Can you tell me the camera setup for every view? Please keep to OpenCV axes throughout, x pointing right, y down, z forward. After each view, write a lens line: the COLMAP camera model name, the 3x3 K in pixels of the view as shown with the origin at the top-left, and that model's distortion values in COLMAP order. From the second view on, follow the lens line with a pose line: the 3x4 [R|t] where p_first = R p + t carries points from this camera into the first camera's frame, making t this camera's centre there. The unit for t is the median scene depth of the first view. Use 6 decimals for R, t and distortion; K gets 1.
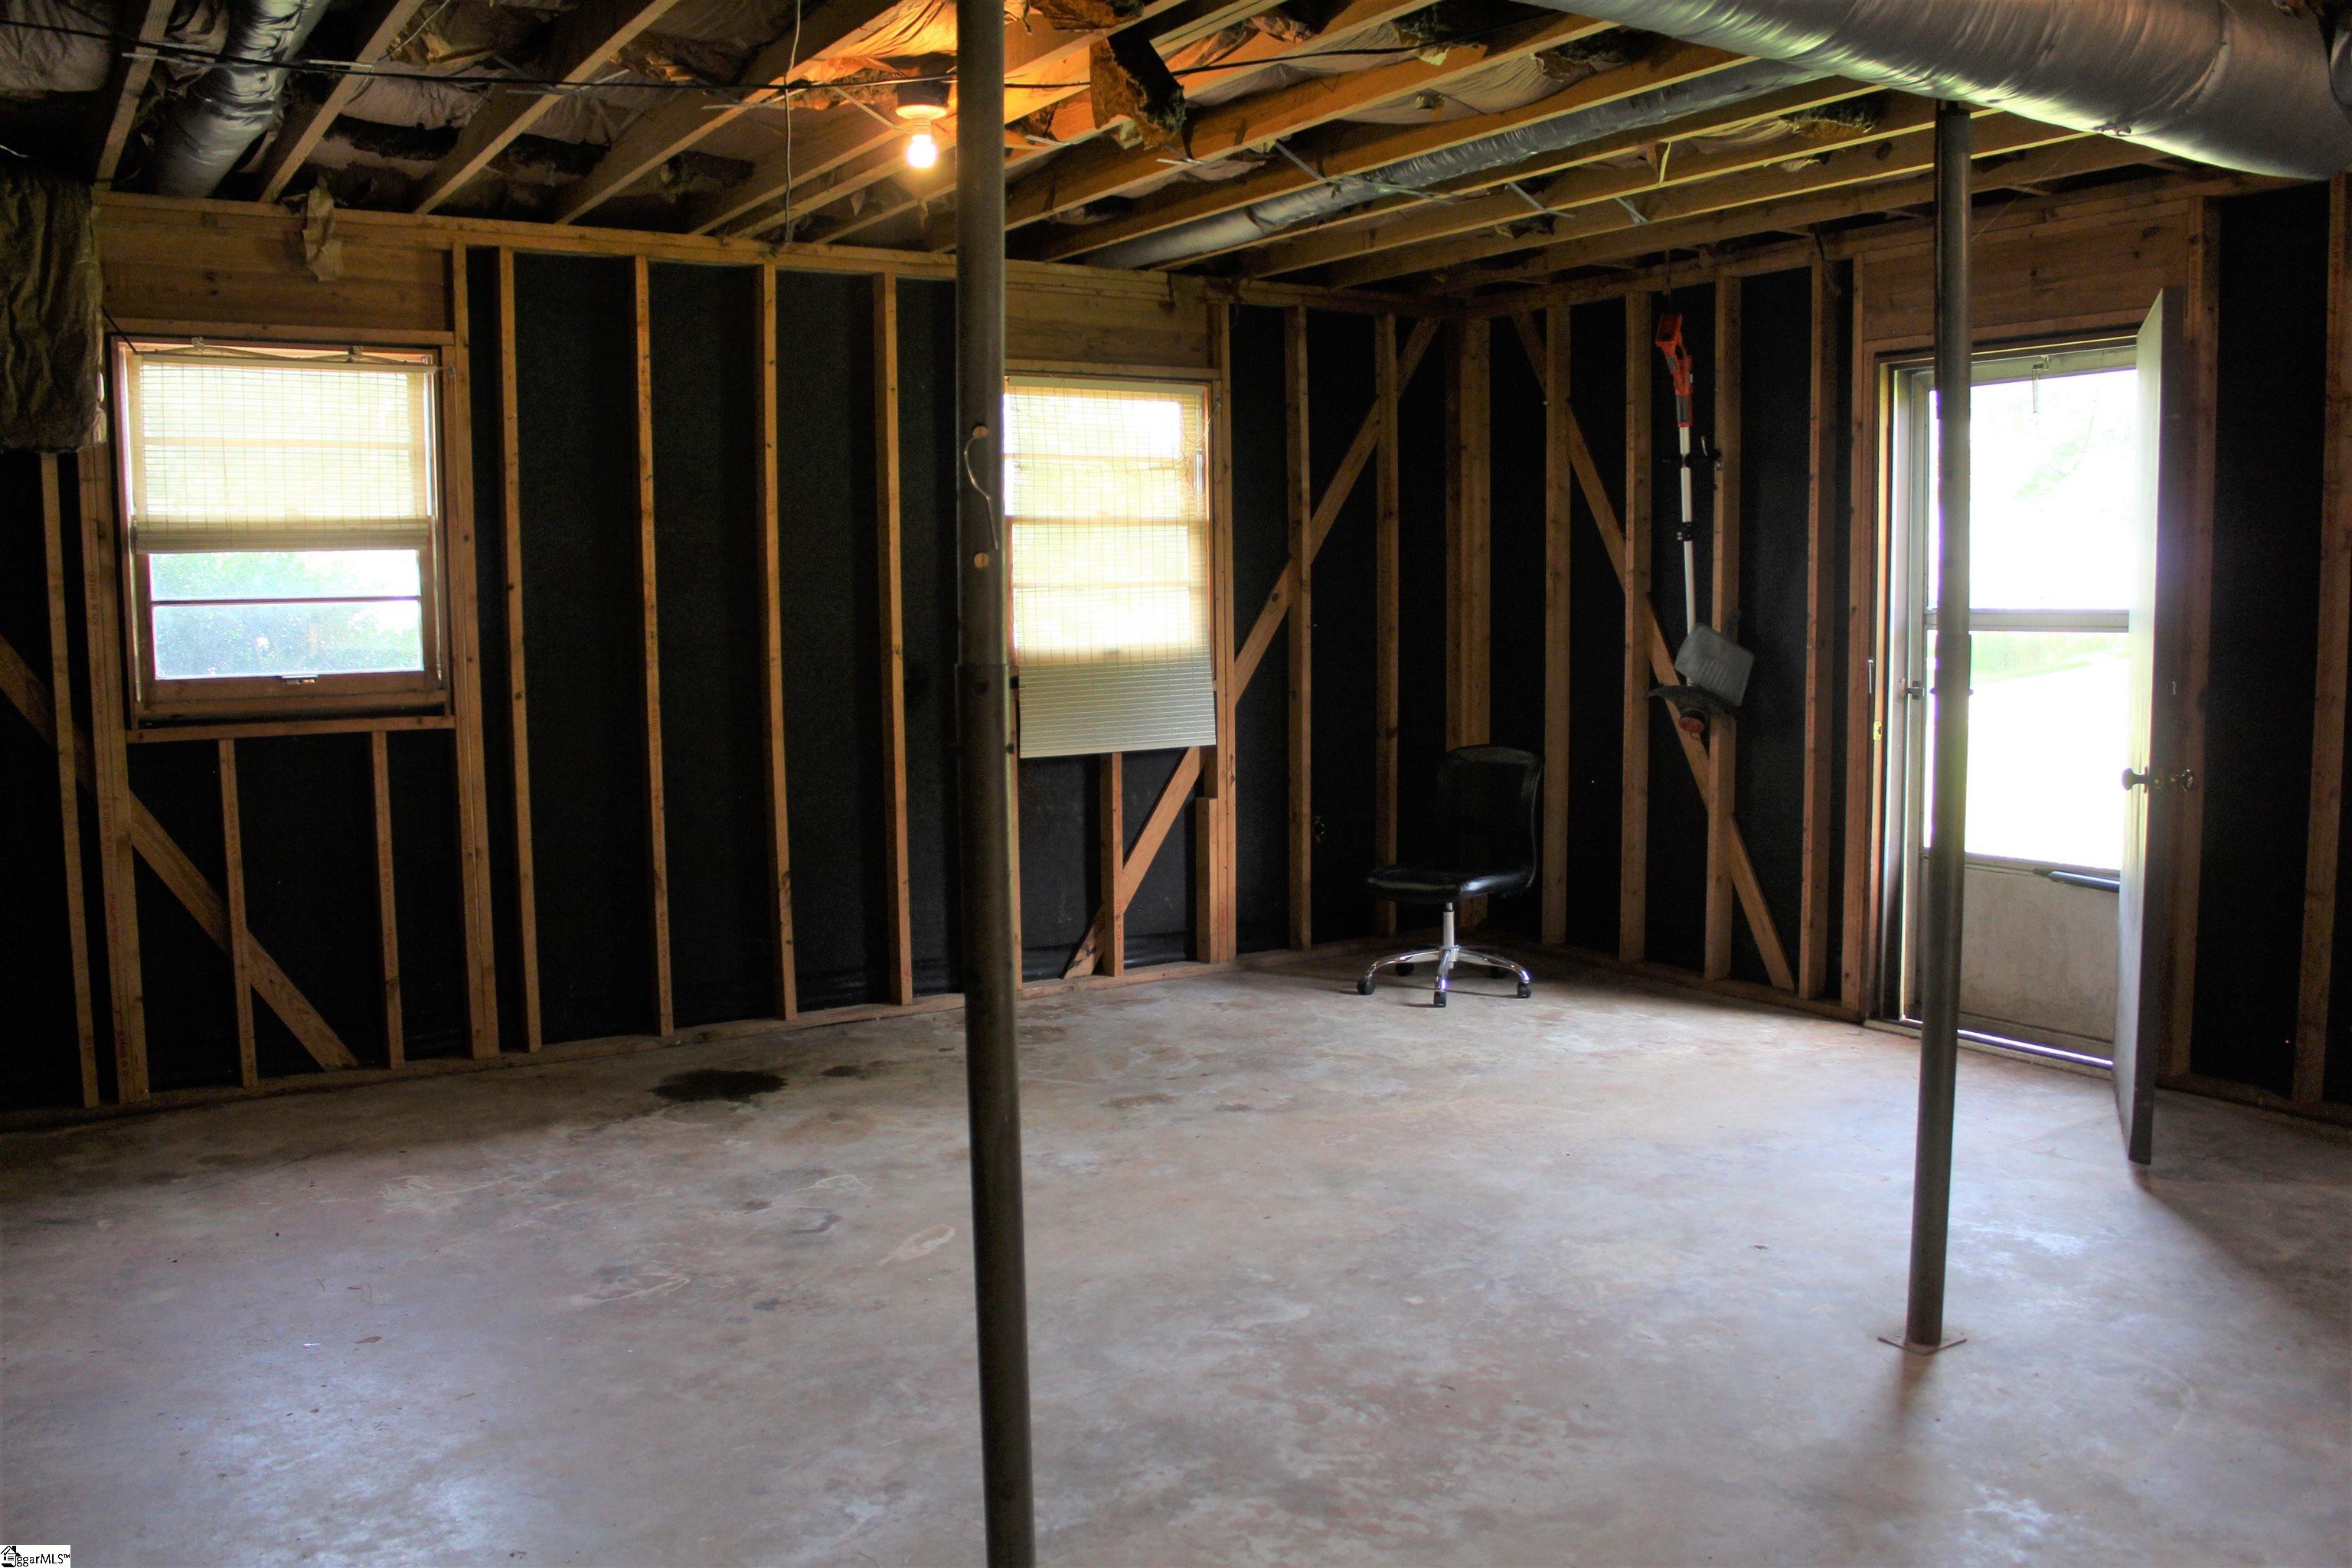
lens RADIAL K [[1939.9, 0, 1176.0], [0, 1939.9, 784.0], [0, 0, 1]] dist [-0.158566, 0.130476]
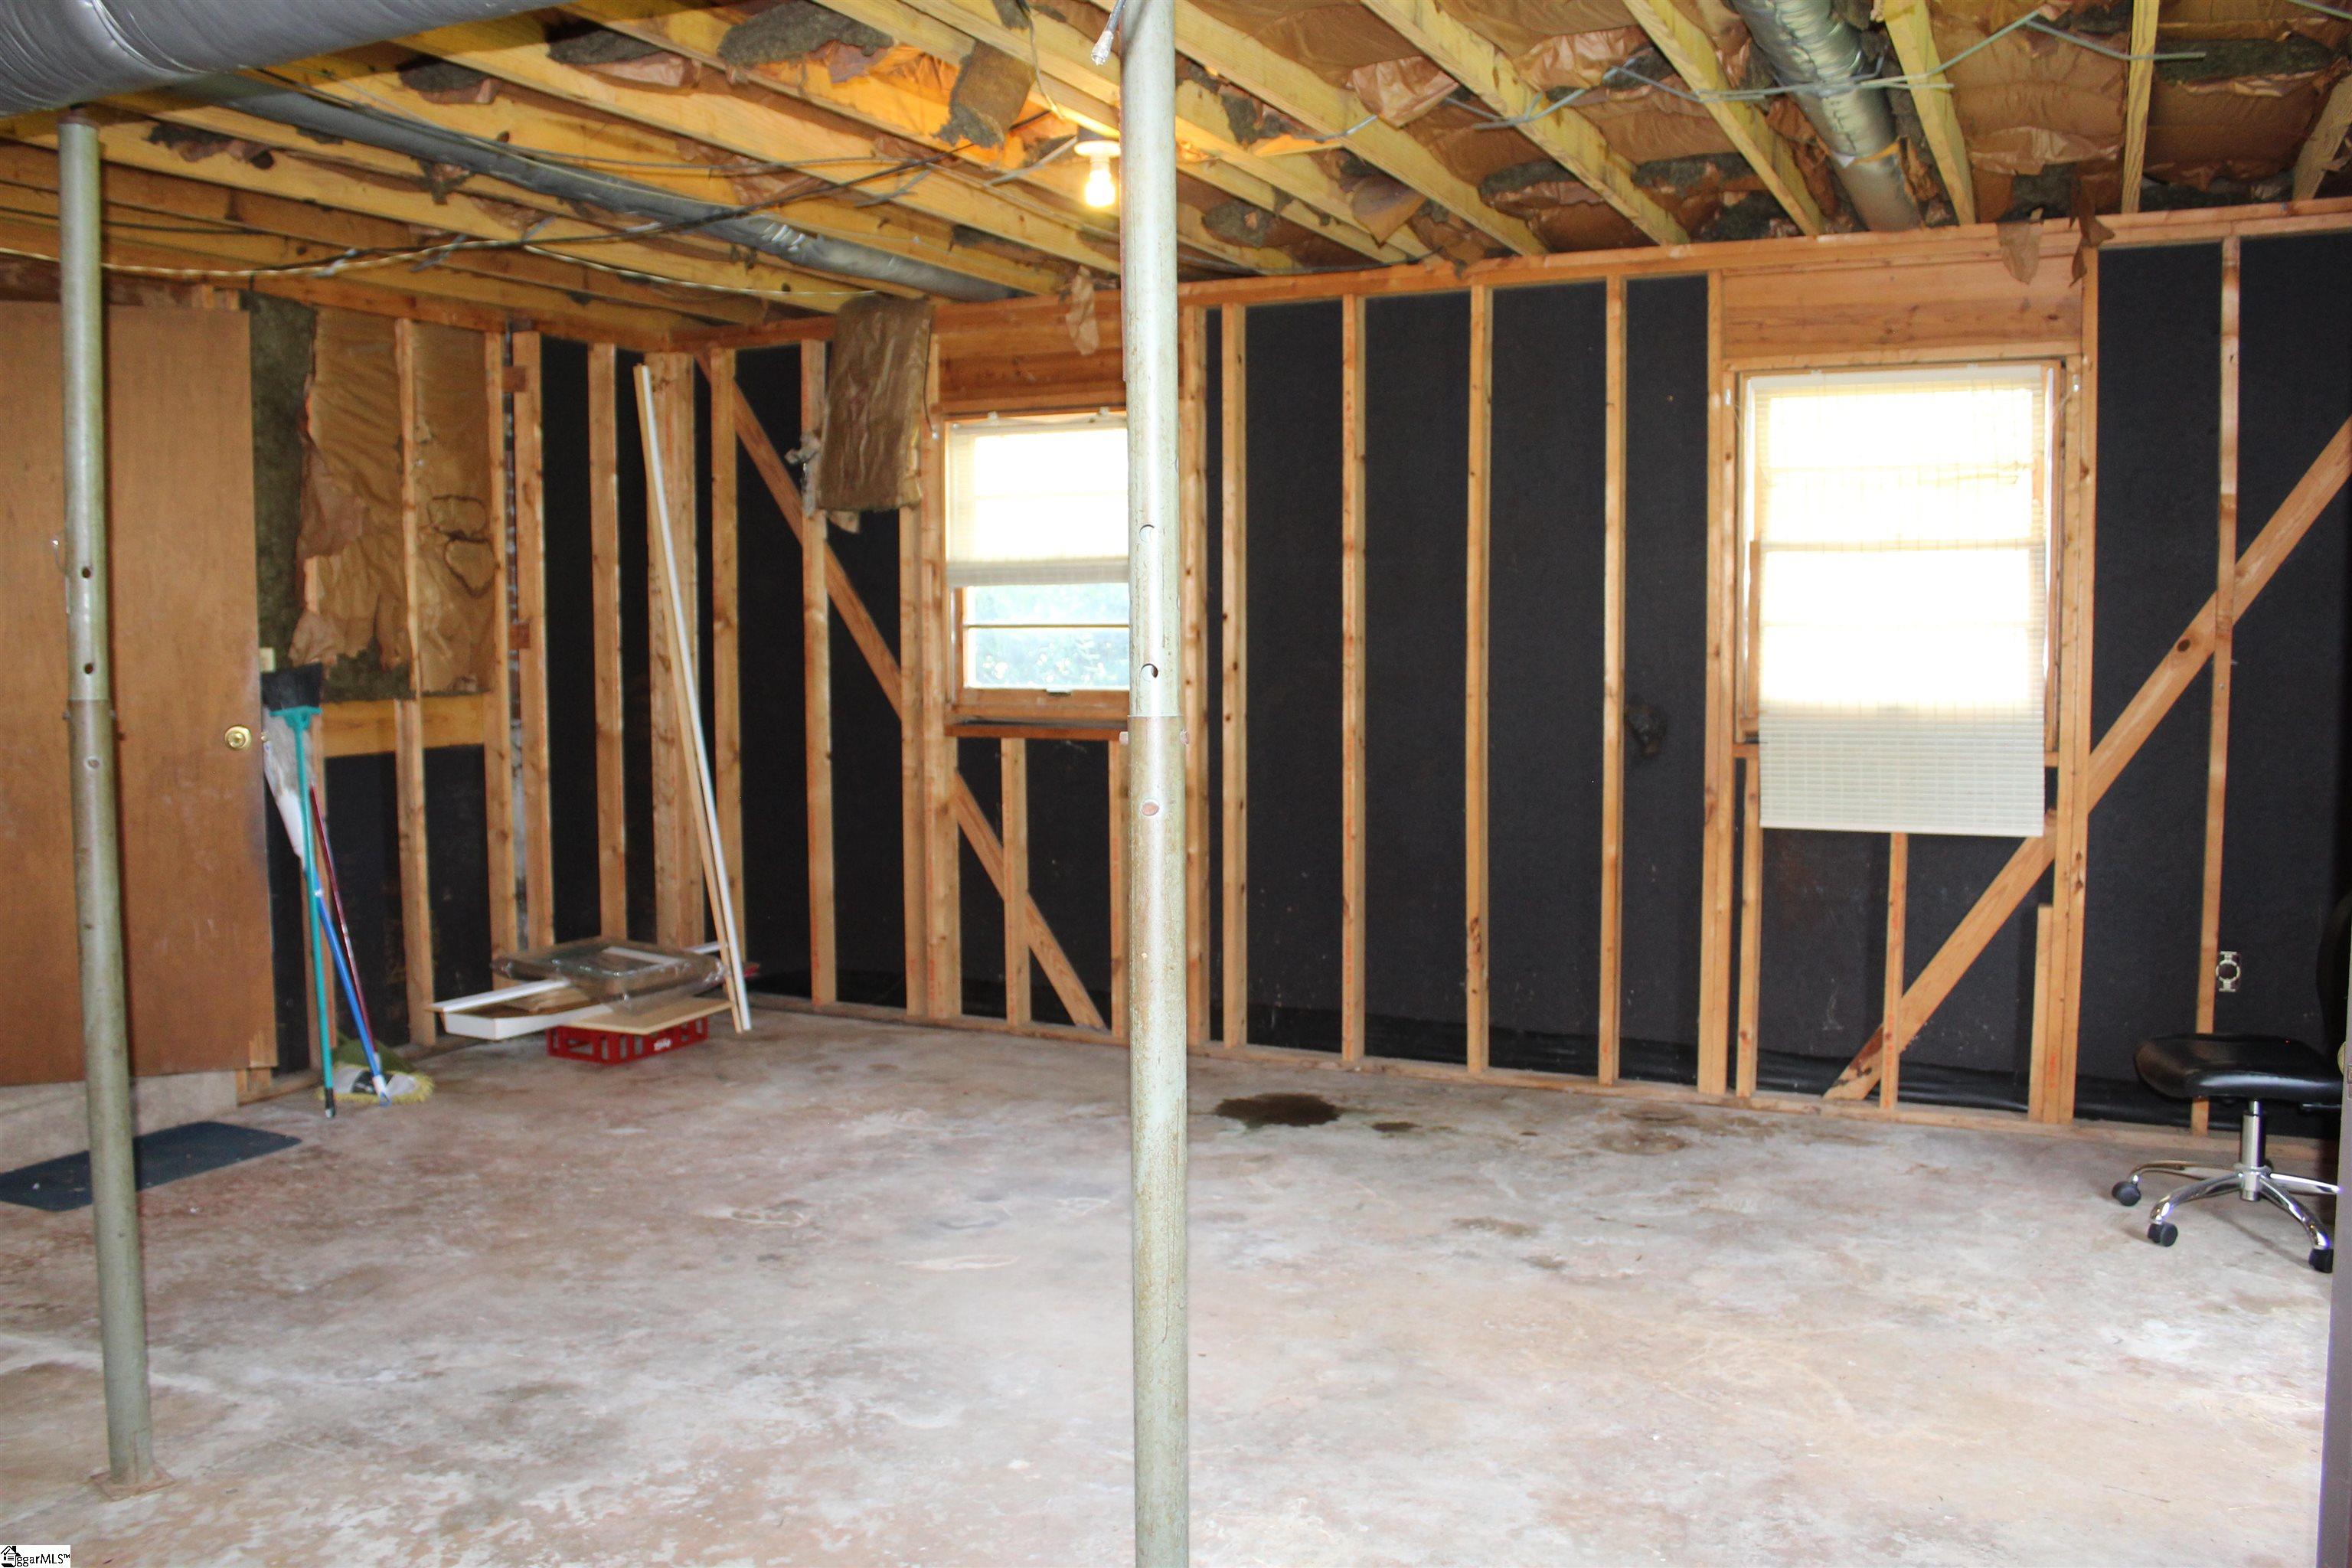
lens RADIAL K [[1939.9, 0, 1176.0], [0, 1939.9, 784.0], [0, 0, 1]] dist [-0.158566, 0.130476]
pose [[0.525428, 0.079973, -0.847071, 0.629817], [-0.086992, 0.995405, 0.040017, -0.054949], [0.846379, 0.052663, 0.529971, 0.431629]]
